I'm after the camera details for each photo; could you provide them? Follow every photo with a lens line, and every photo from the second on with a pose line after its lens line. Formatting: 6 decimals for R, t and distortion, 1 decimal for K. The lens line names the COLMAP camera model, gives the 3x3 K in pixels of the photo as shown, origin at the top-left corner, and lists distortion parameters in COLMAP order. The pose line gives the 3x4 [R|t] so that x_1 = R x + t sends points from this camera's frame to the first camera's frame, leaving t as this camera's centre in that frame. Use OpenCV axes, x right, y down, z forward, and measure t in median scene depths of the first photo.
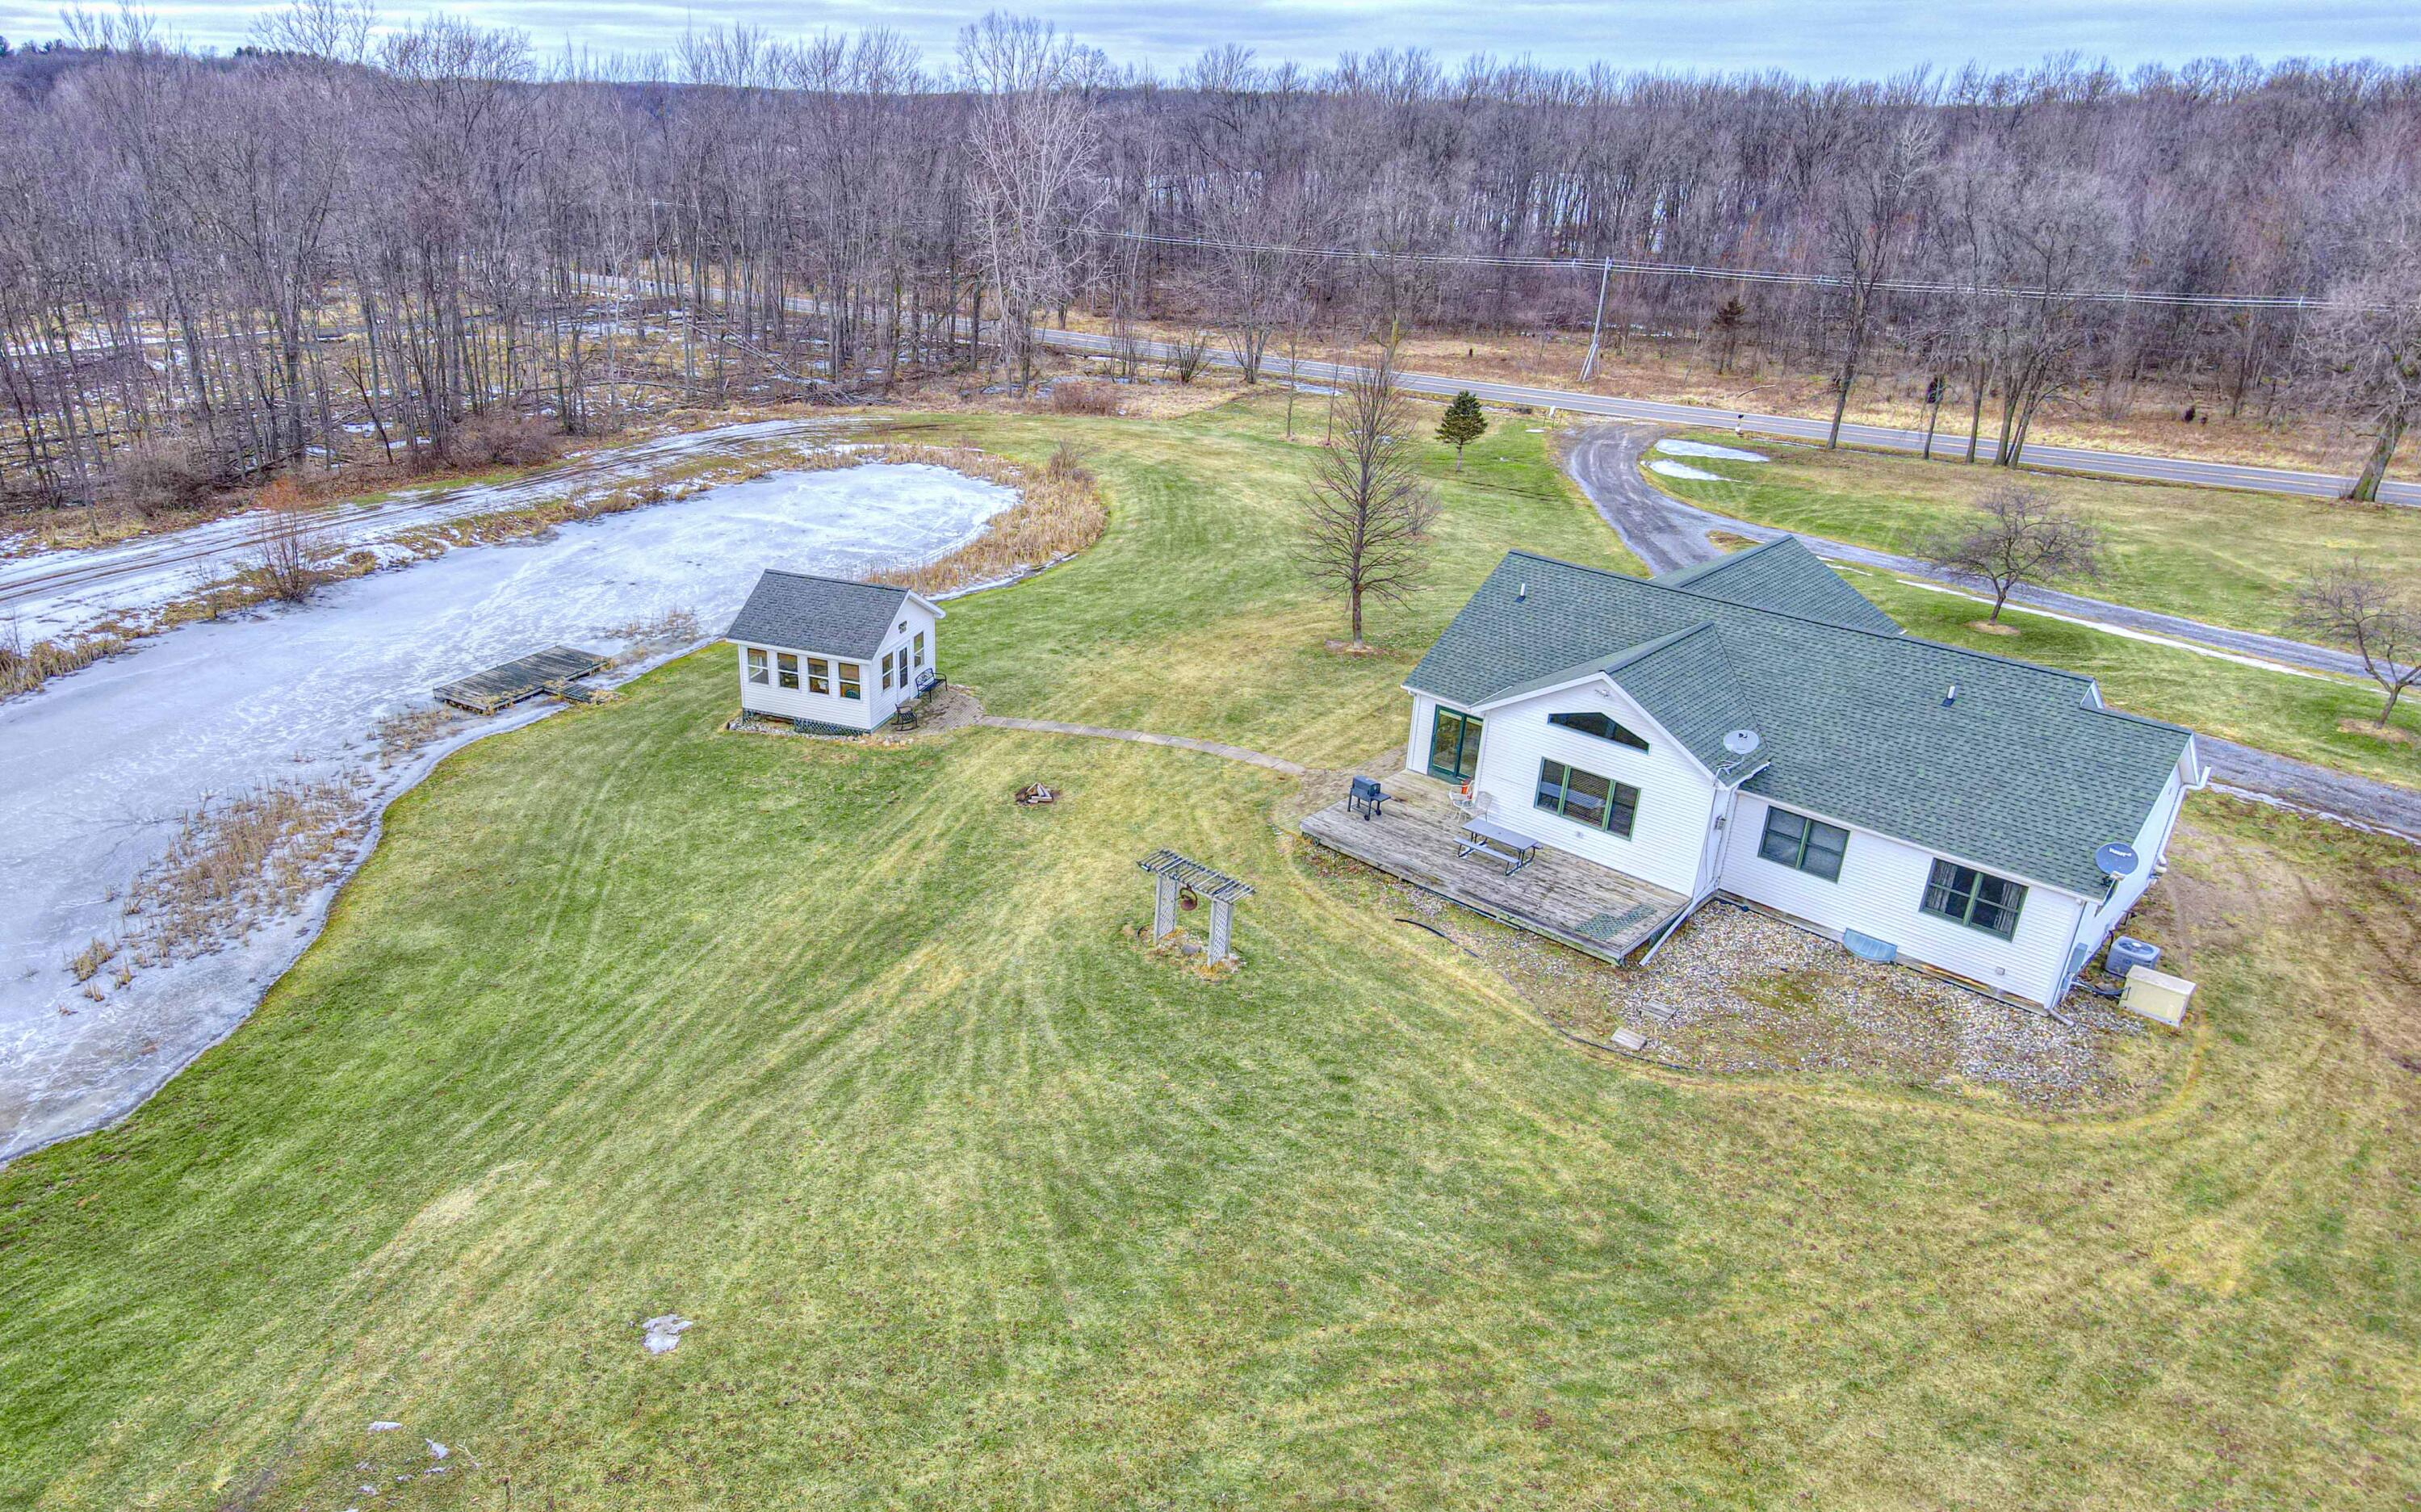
lens RADIAL K [[1493.7, 0, 1006.7], [0, 1493.7, 741.7], [0, 0, 1]] dist [0.004057, 0.009477]
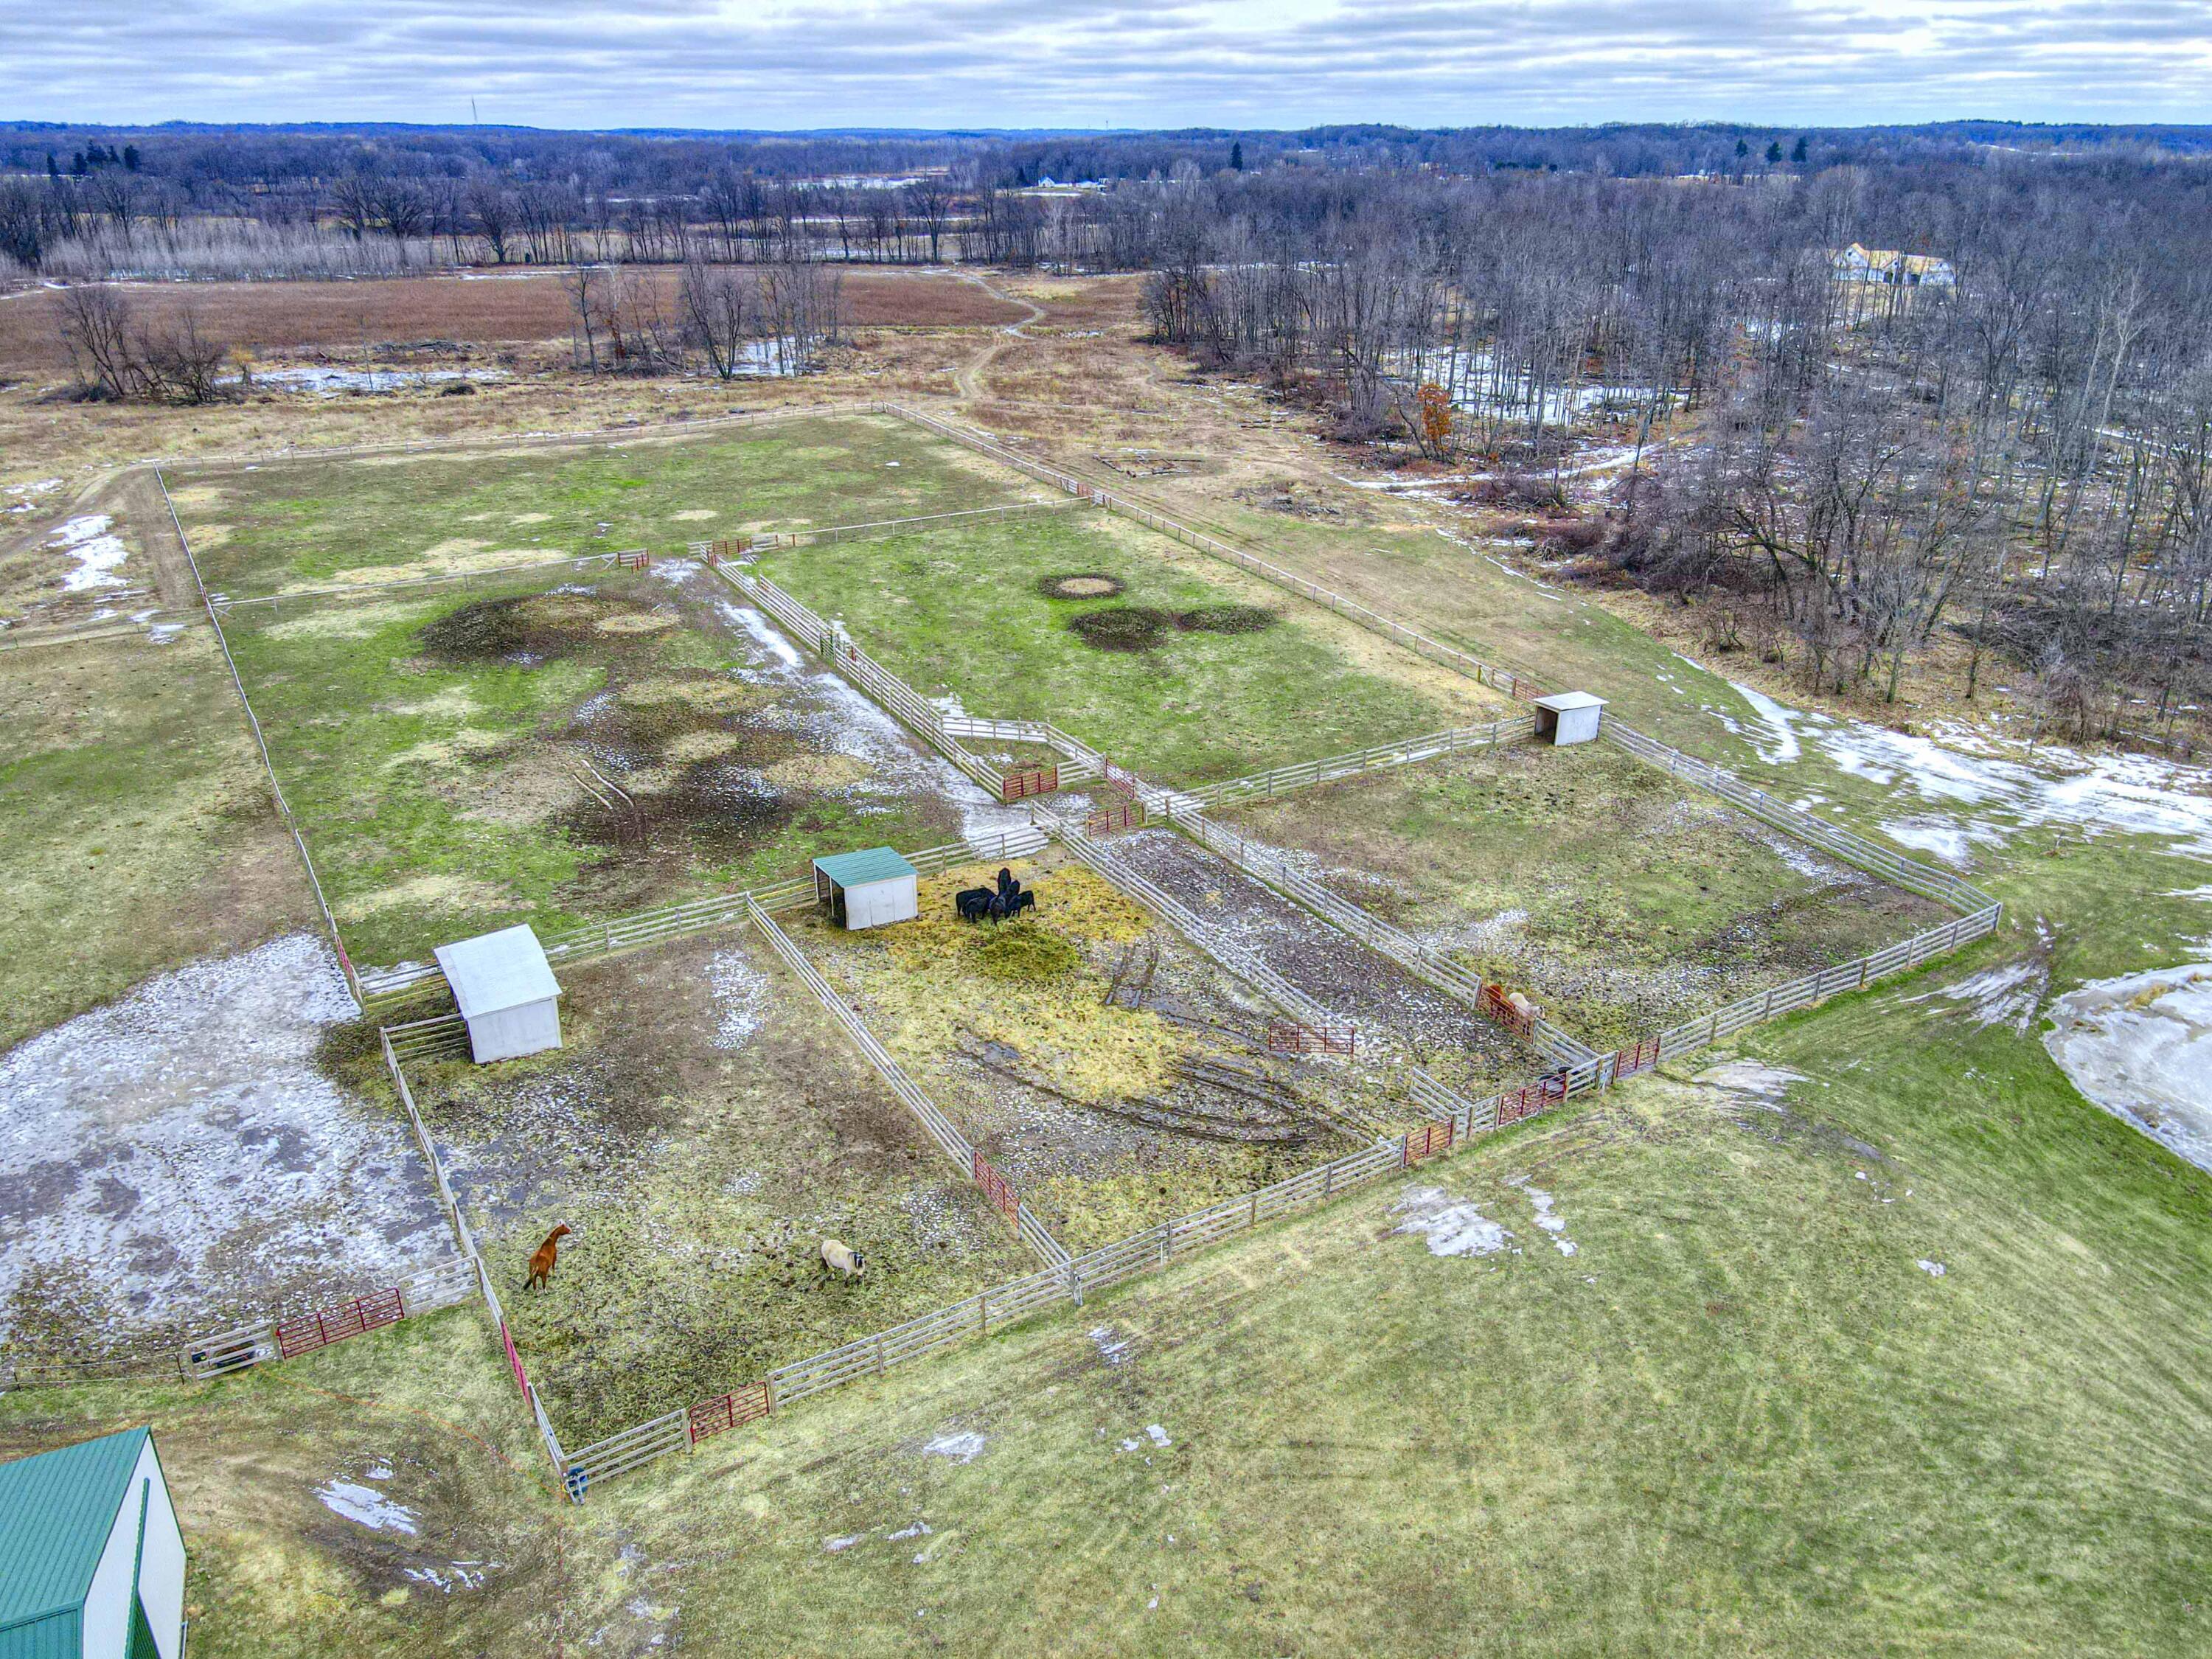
lens RADIAL K [[1614.1, 0, 1098.9], [0, 1614.1, 825.9], [0, 0, 1]] dist [0.003804, 0.017702]
pose [[-0.661932, 0.291970, -0.690362, 1.224645], [-0.291583, 0.748177, 0.595996, -0.680393], [0.690526, 0.595806, -0.410108, 0.501781]]
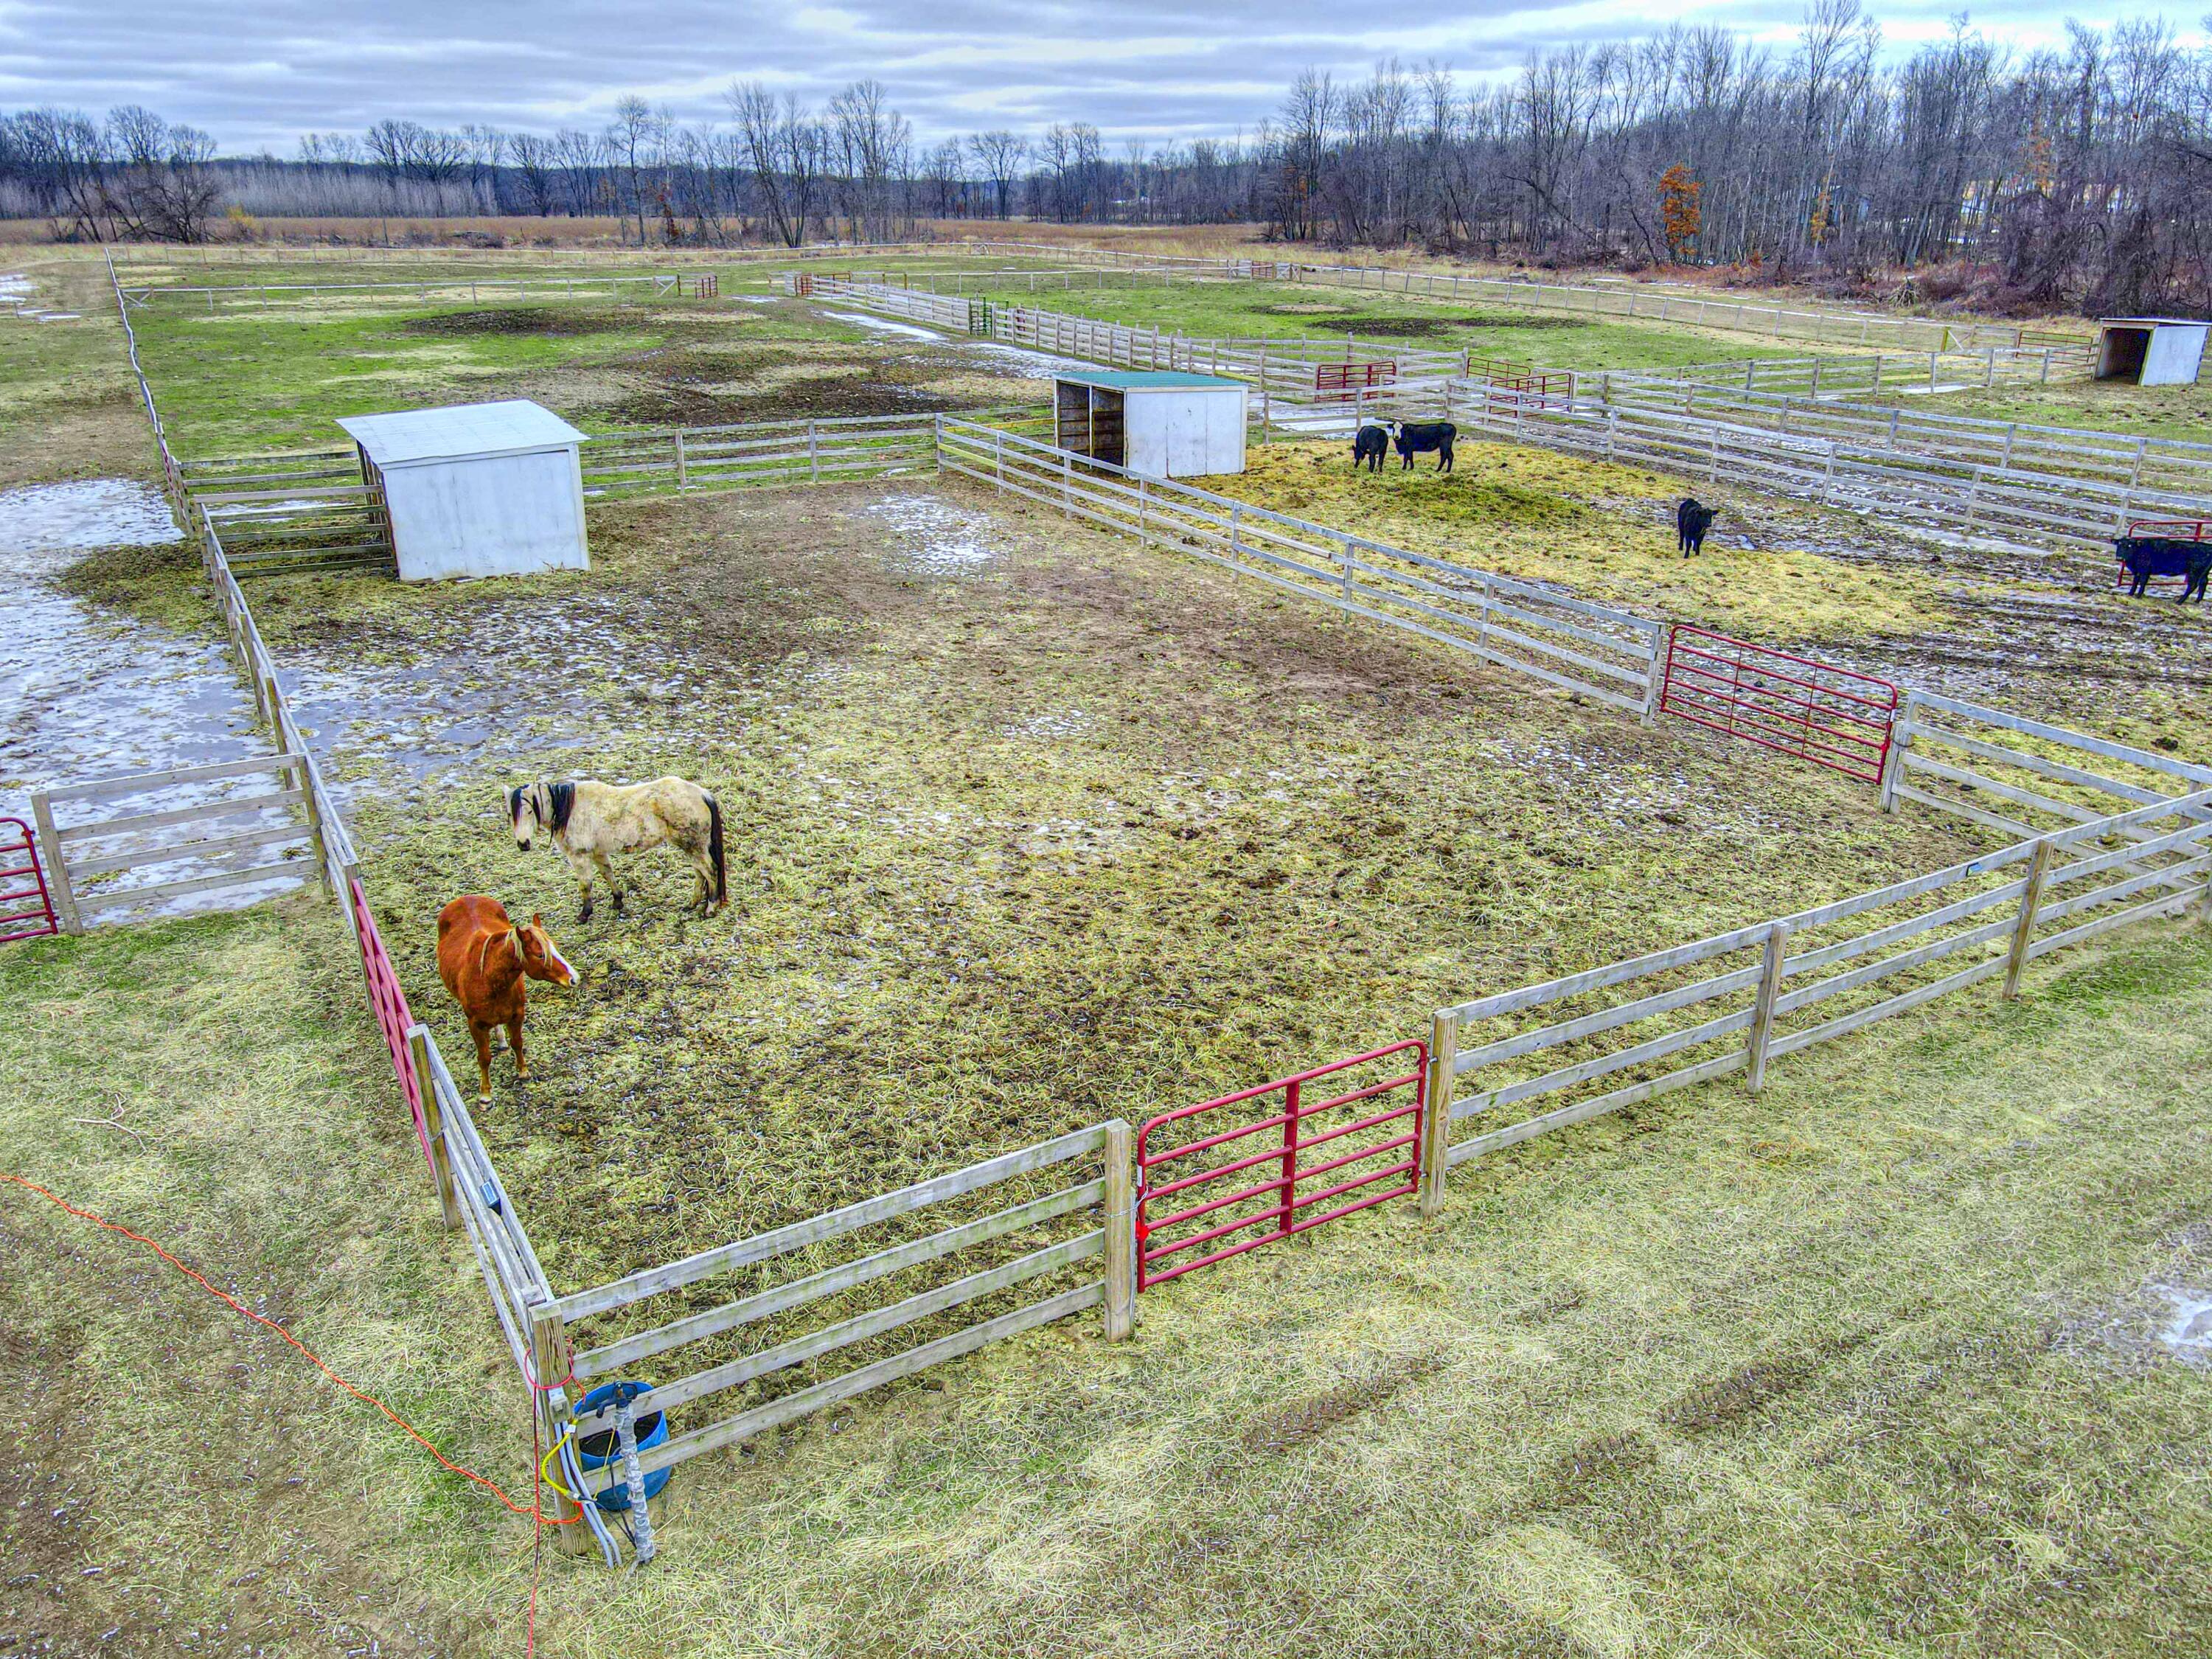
lens RADIAL K [[1614.1, 0, 1106.7], [0, 1614.1, 823.5], [0, 0, 1]] dist [0.003804, 0.017702]
pose [[-0.674993, 0.262022, -0.689731, 0.888800], [-0.292906, 0.762838, 0.576442, 0.276078], [0.677193, 0.591120, -0.438162, 0.133949]]
